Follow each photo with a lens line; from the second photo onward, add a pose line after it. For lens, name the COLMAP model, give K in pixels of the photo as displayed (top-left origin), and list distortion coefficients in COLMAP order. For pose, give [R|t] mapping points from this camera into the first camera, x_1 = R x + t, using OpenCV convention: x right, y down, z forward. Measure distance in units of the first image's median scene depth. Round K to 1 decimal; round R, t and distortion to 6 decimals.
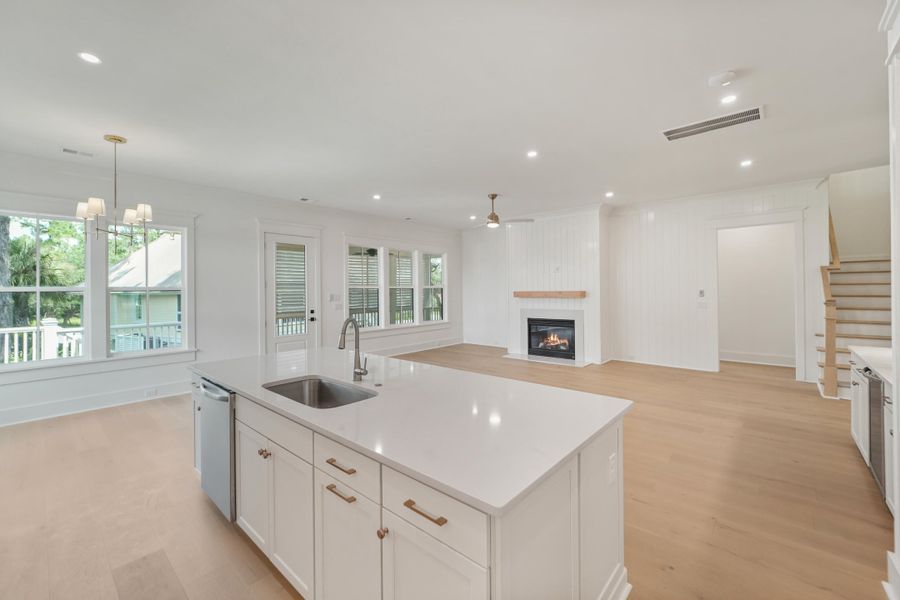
lens RADIAL K [[371.2, 0, 448.8], [0, 371.2, 286.4], [0, 0, 1]] dist [-0.000353, 0.000011]
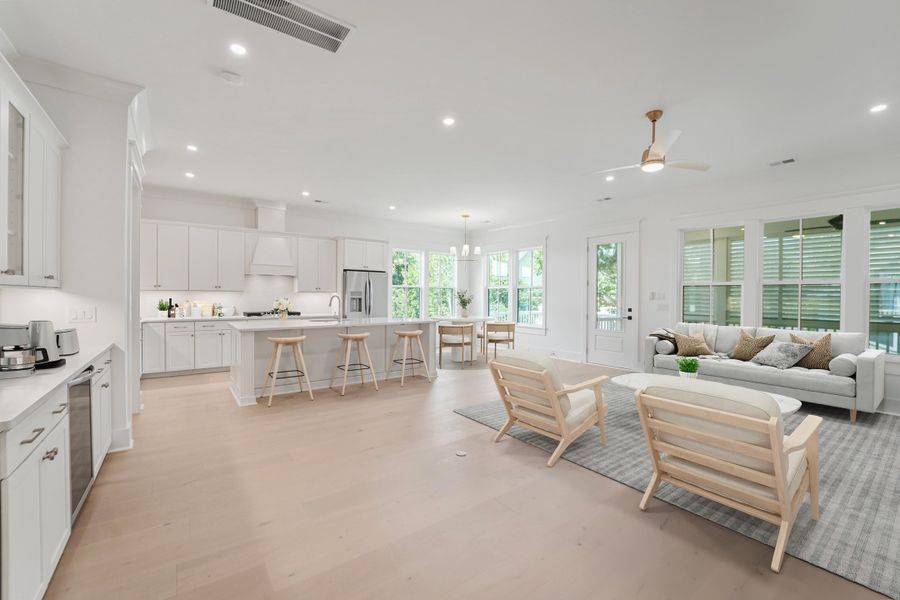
lens RADIAL K [[373.6, 0, 450.0], [0, 373.6, 300.0], [0, 0, 1]] dist [-0.000494, -0.000012]
pose [[-0.207855, 0.020221, -0.977951, 0.675012], [-0.001196, 0.999780, 0.020927, 0.022692], [0.978159, 0.005519, -0.207785, 0.745062]]
